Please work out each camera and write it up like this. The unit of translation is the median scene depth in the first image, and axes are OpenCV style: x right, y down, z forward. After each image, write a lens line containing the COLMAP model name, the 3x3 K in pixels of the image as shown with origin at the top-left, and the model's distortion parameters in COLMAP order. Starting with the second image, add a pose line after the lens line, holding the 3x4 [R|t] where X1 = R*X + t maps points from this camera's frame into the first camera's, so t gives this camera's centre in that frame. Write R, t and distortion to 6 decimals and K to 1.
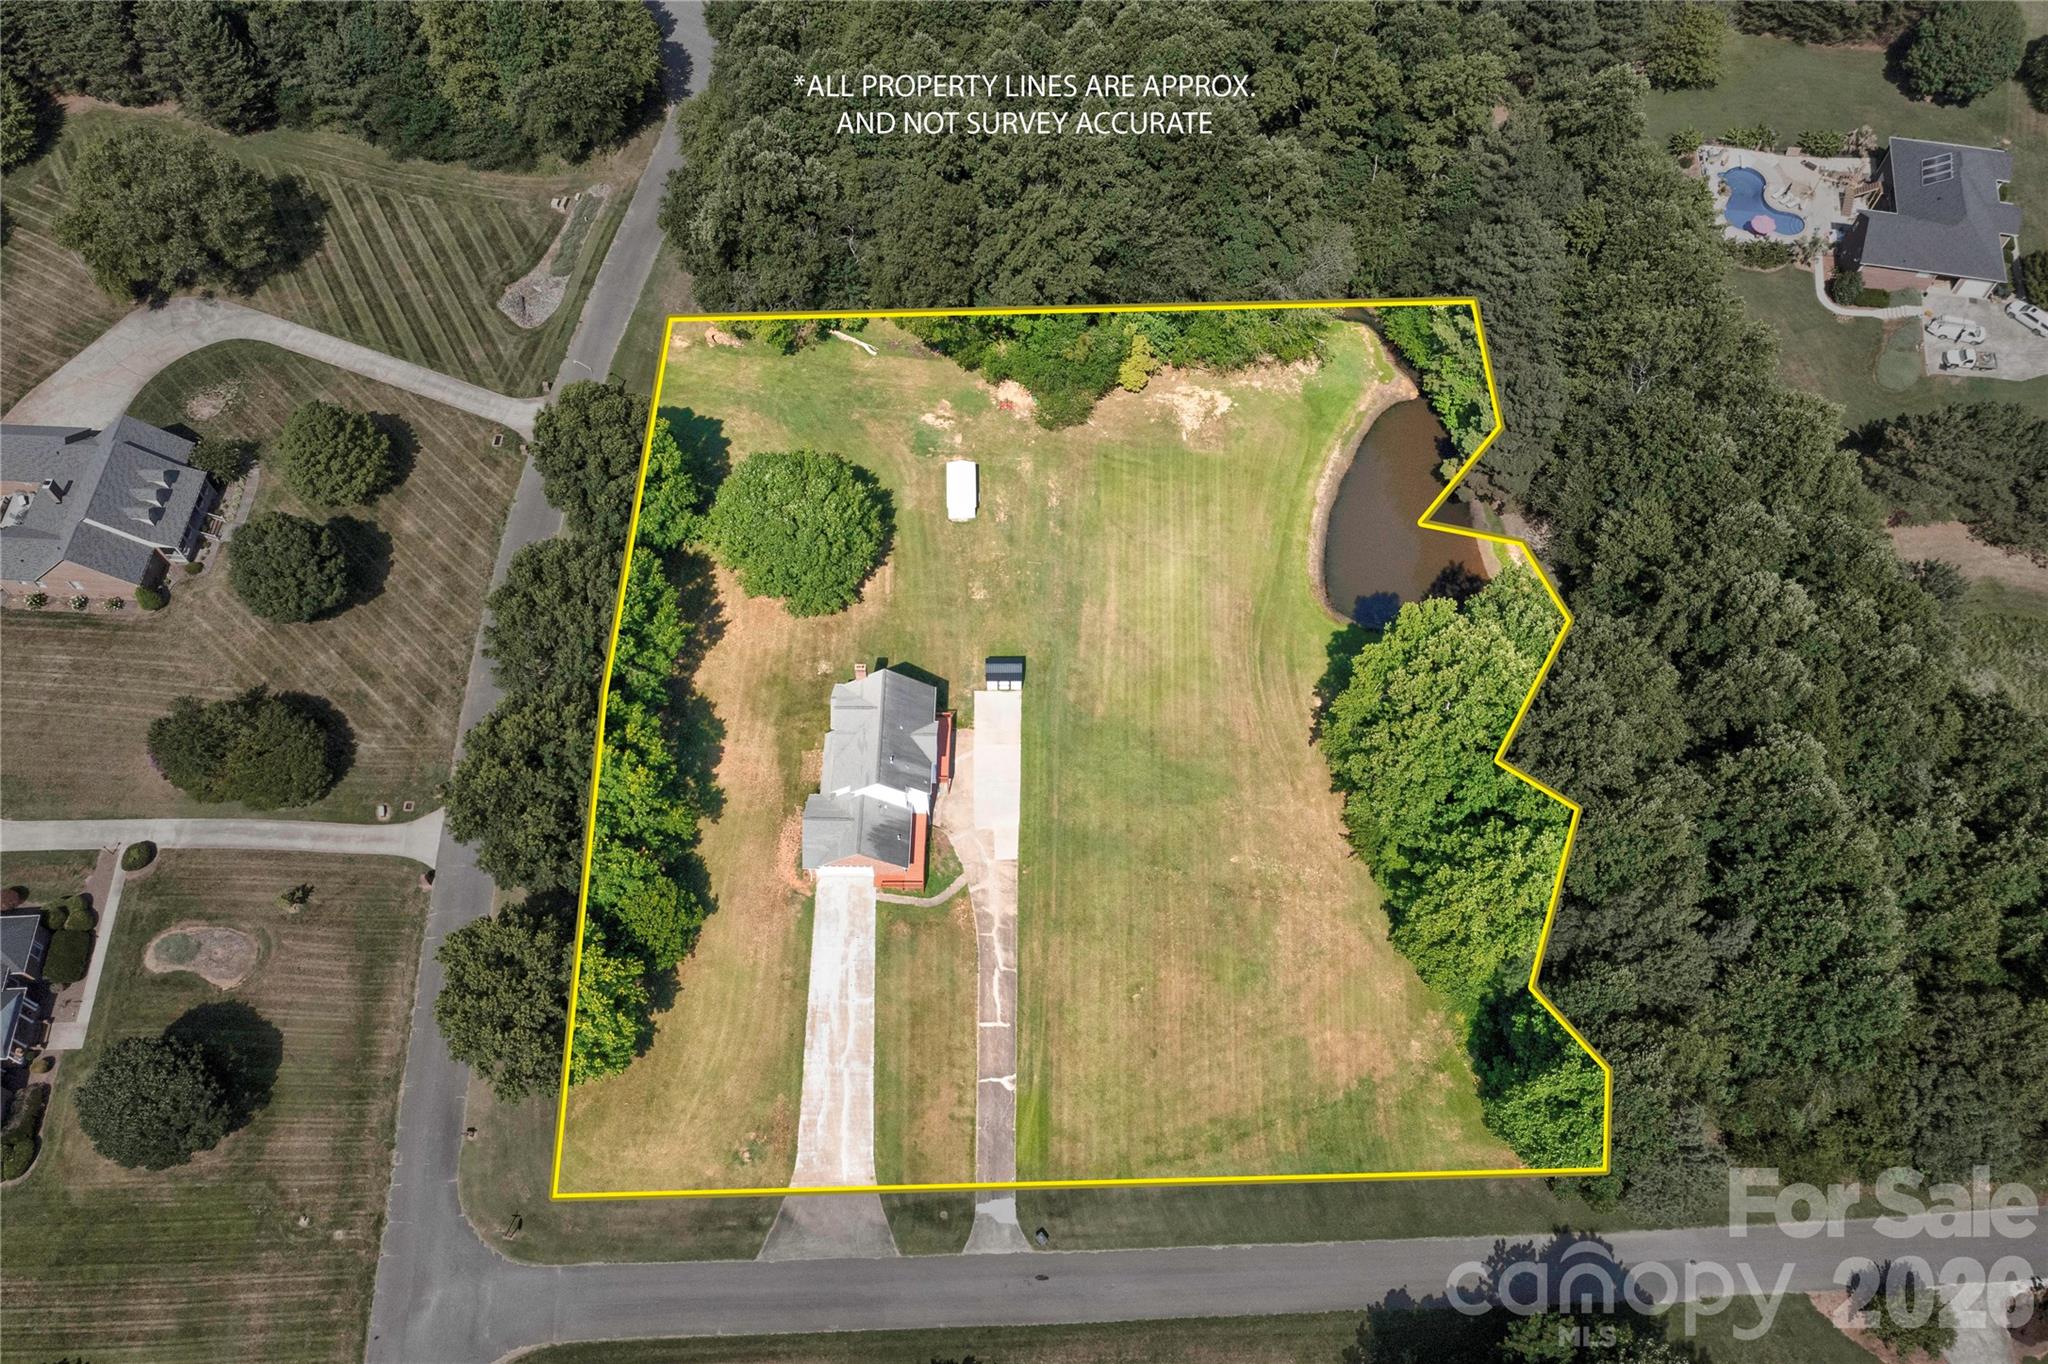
lens RADIAL K [[1599.8, 0, 1021.5], [0, 1599.8, 689.0], [0, 0, 1]] dist [0.000332, 0.005607]
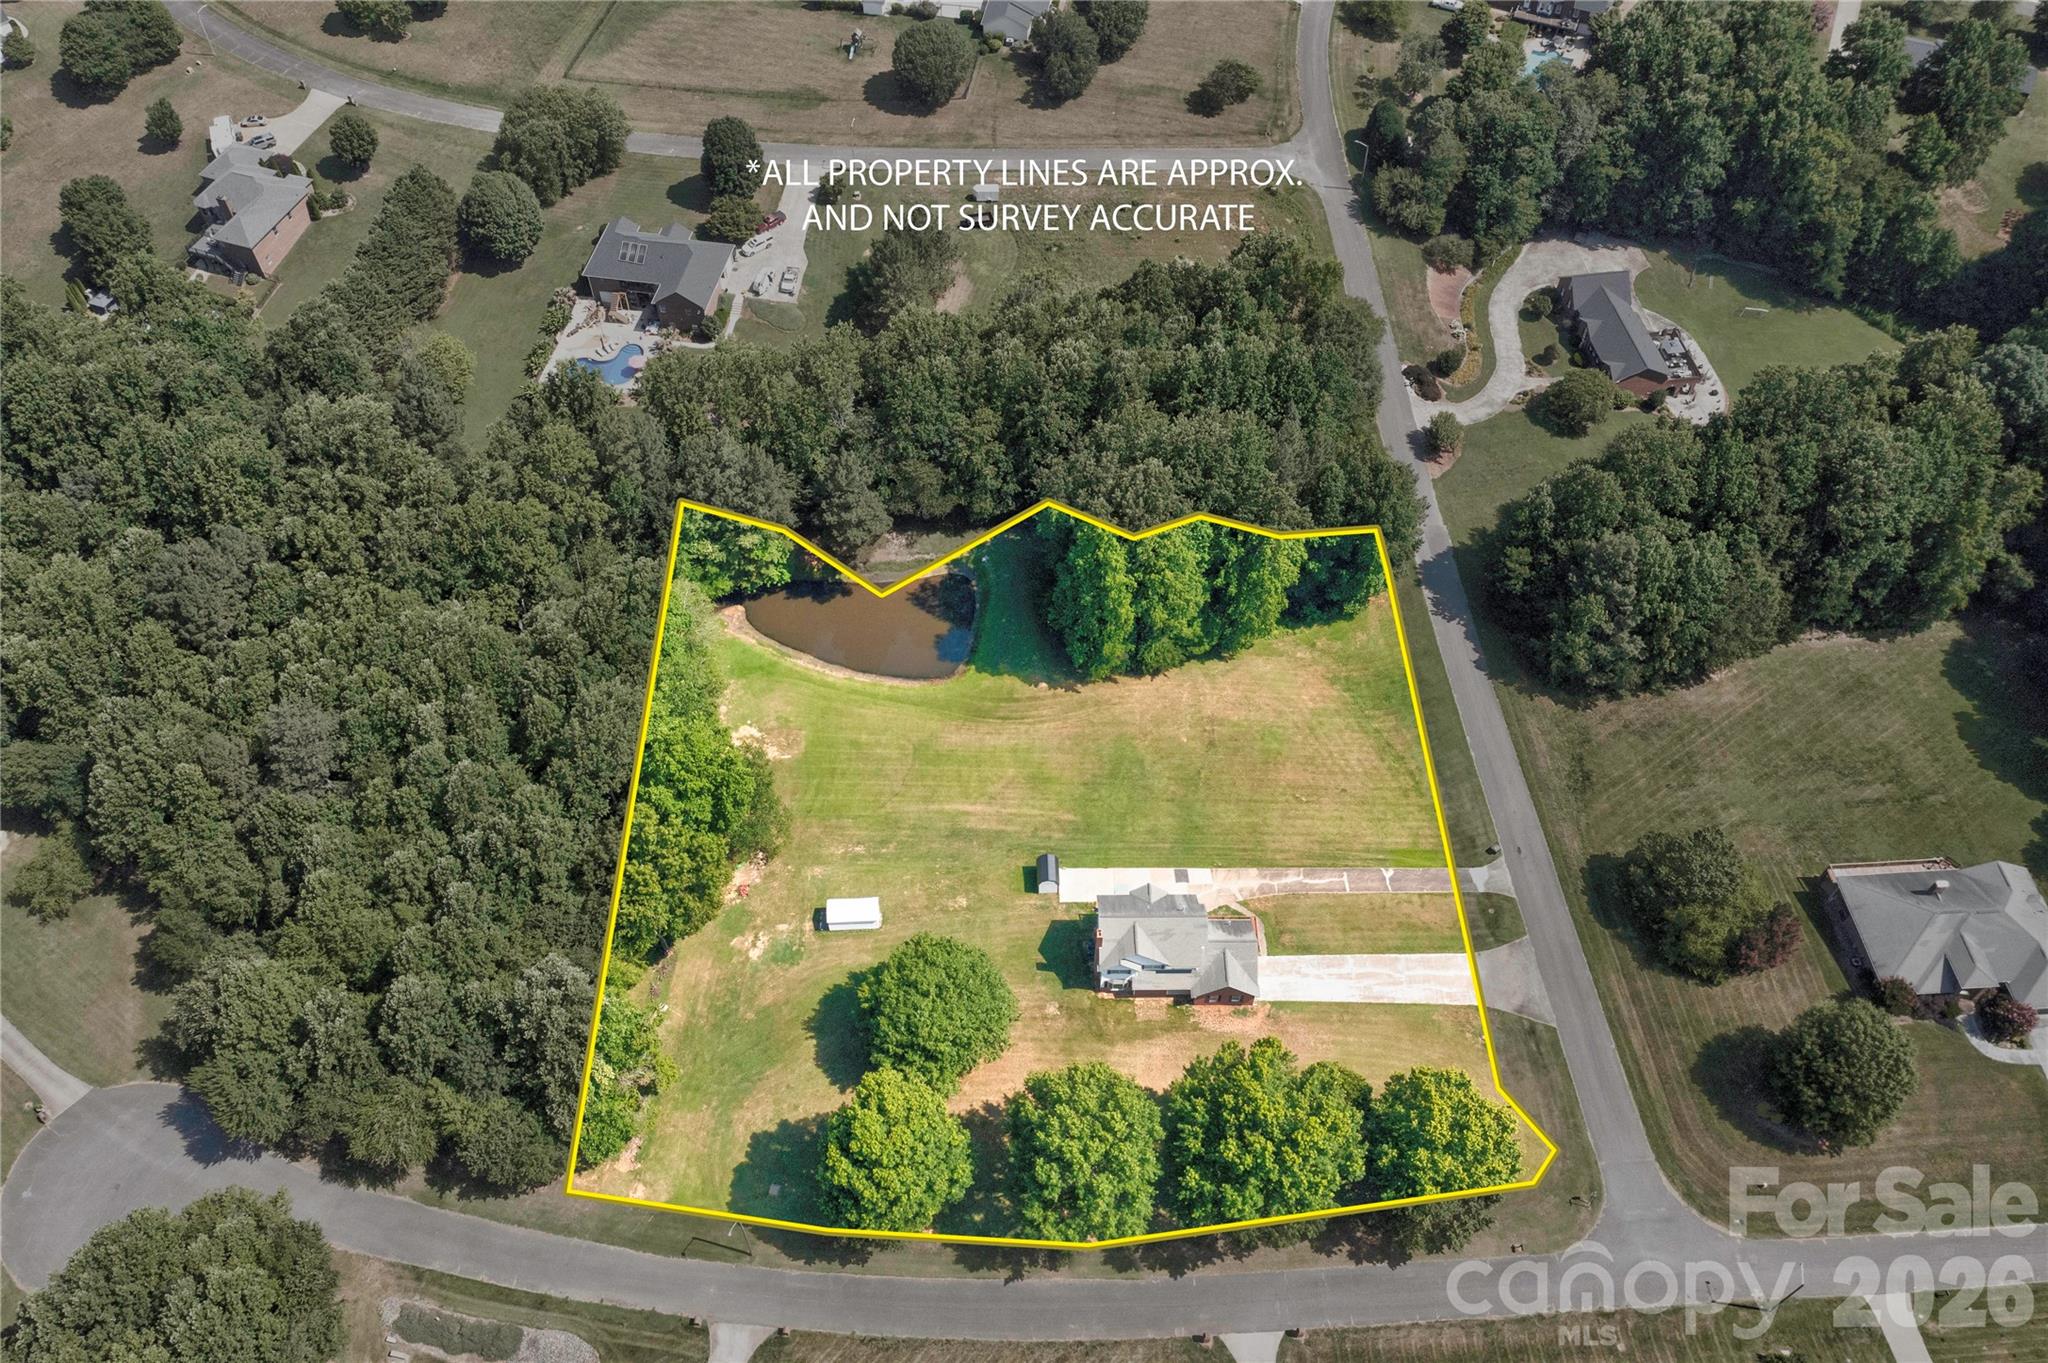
lens RADIAL K [[1599.8, 0, 1021.5], [0, 1599.8, 688.5], [0, 0, 1]] dist [0.000332, 0.005607]
pose [[-0.017341, -0.799645, 0.600223, -0.657990], [0.868748, 0.285120, 0.404949, -0.587677], [-0.494951, 0.528465, 0.689745, 0.128079]]
